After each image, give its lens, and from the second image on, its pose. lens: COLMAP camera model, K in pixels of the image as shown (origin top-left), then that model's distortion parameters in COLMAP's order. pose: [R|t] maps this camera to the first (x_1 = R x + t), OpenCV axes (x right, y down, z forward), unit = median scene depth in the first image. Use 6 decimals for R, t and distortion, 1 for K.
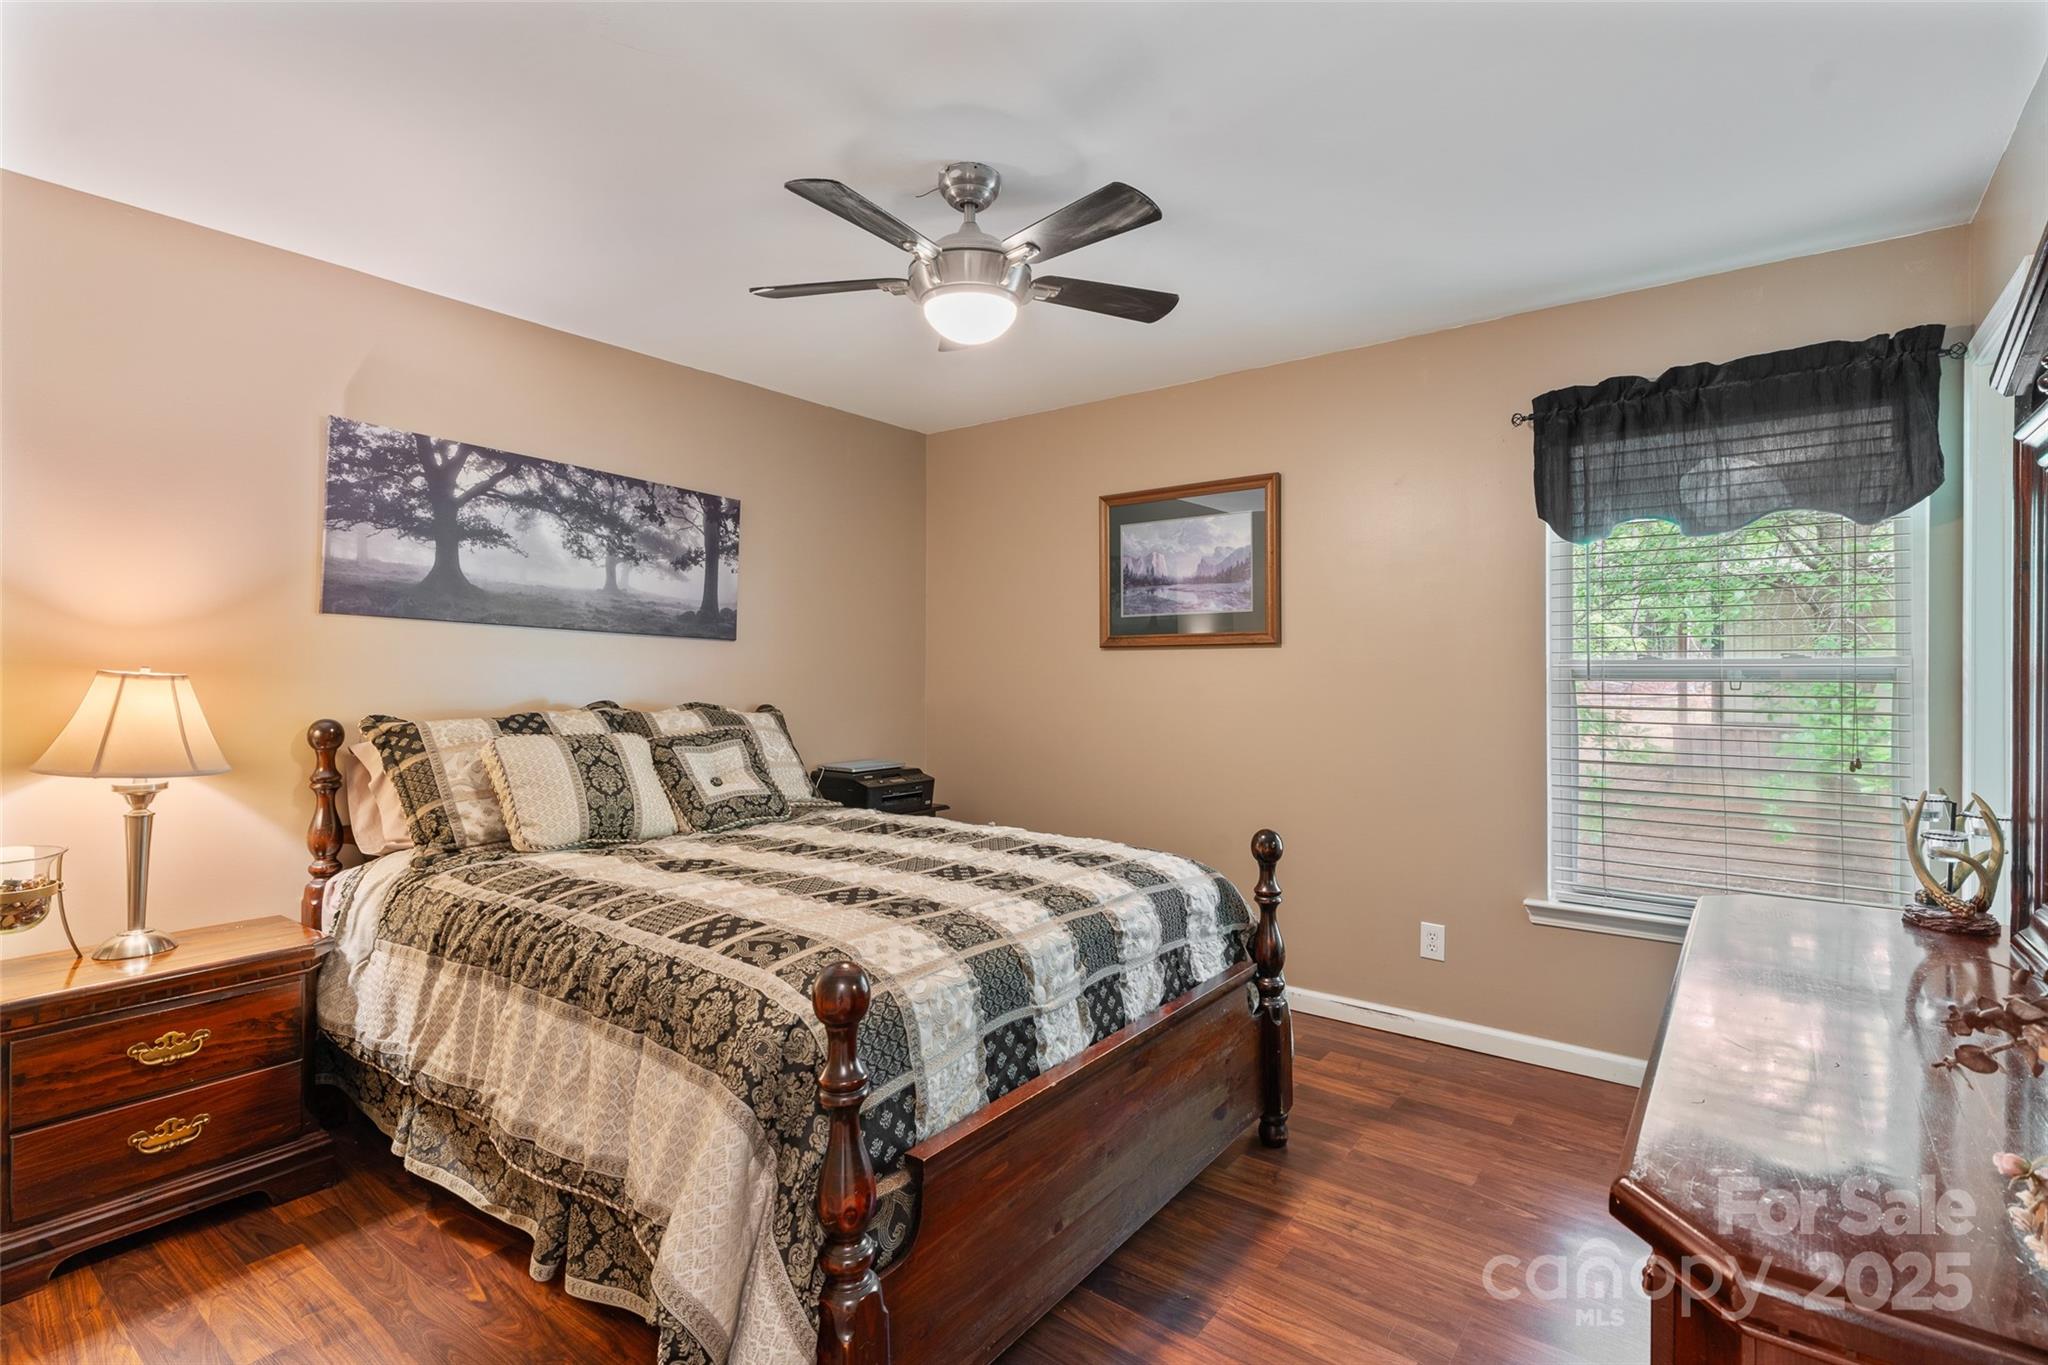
lens RADIAL K [[949.1, 0, 1017.9], [0, 949.1, 688.2], [0, 0, 1]] dist [0.001301, 0.000238]
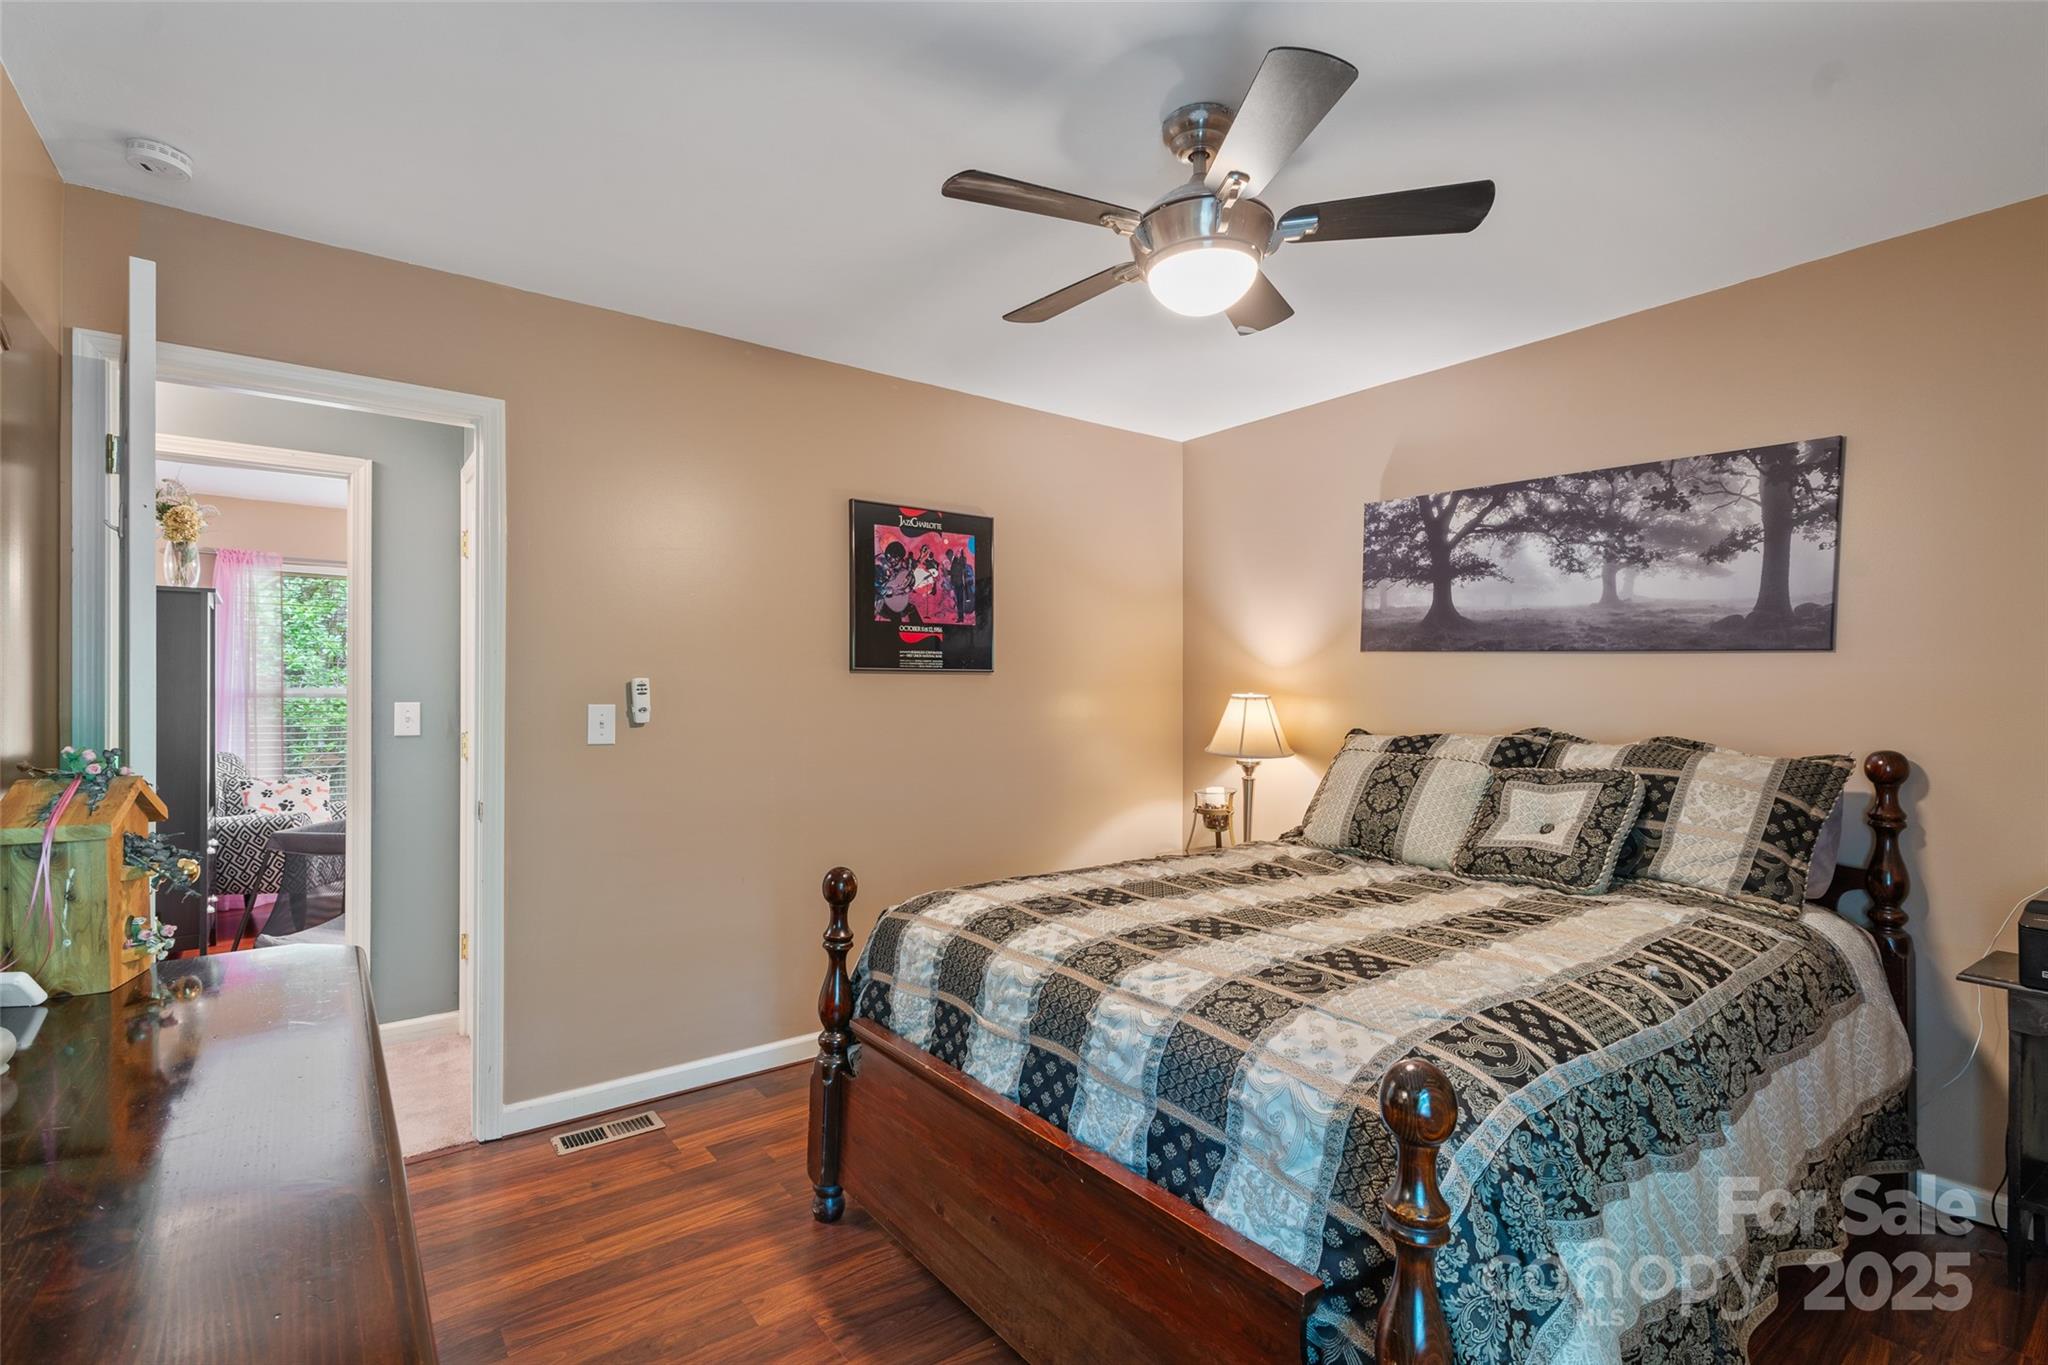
lens RADIAL K [[949.1, 0, 1017.9], [0, 949.1, 688.2], [0, 0, 1]] dist [0.001301, 0.000238]
pose [[-0.275931, -0.008863, -0.961137, 0.590678], [-0.024615, 0.999695, -0.002153, -0.010667], [0.960862, 0.023064, -0.276064, 0.771140]]
